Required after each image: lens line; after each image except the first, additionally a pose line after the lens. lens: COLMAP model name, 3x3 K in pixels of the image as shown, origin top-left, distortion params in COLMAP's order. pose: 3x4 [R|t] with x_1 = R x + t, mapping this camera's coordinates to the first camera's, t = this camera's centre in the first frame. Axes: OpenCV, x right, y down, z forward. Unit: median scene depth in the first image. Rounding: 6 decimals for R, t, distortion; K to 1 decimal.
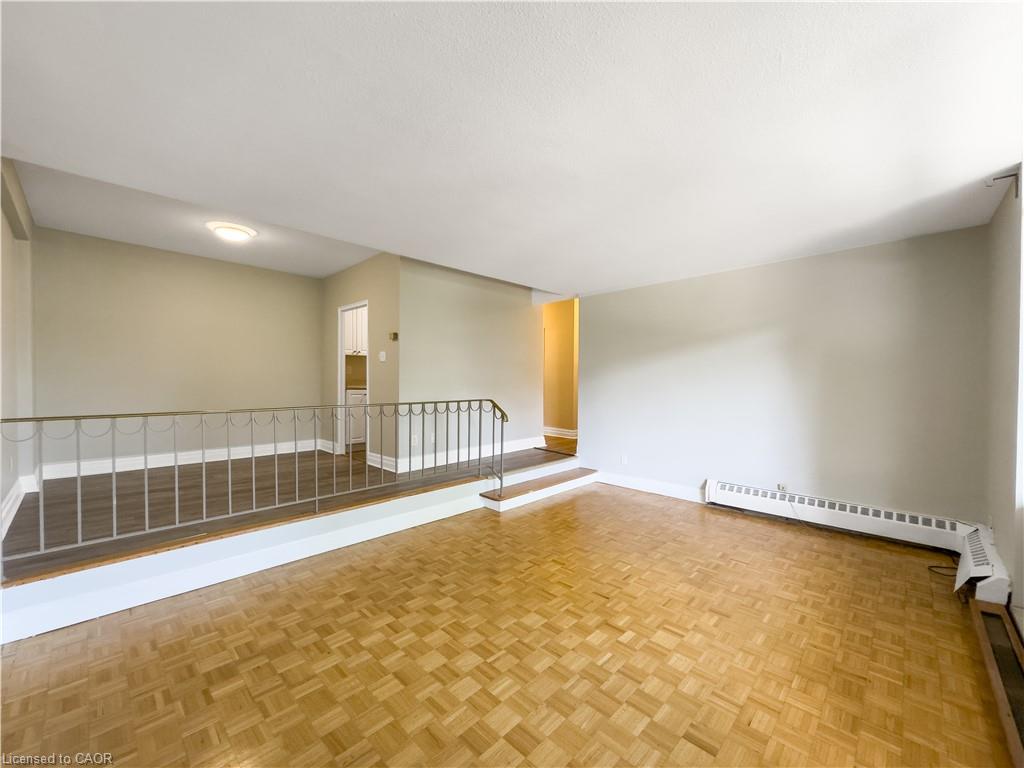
lens RADIAL K [[414.1, 0, 512.0], [0, 414.1, 384.0], [0, 0, 1]] dist [-0.001727, -0.000470]
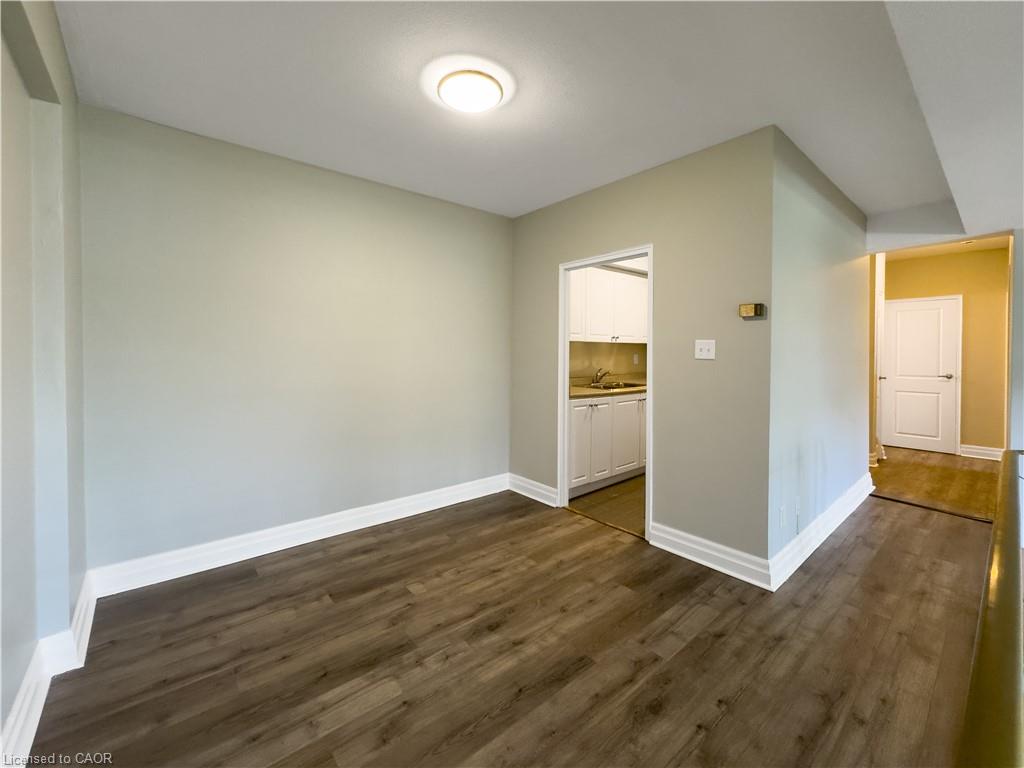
lens RADIAL K [[408.3, 0, 520.5], [0, 408.3, 357.3], [0, 0, 1]] dist [0.001196, 0.000060]
pose [[0.997133, -0.001175, -0.075664, -0.493314], [0.001182, 0.999999, 0.000047, -0.055180], [0.075664, -0.000137, 0.997133, 0.459433]]
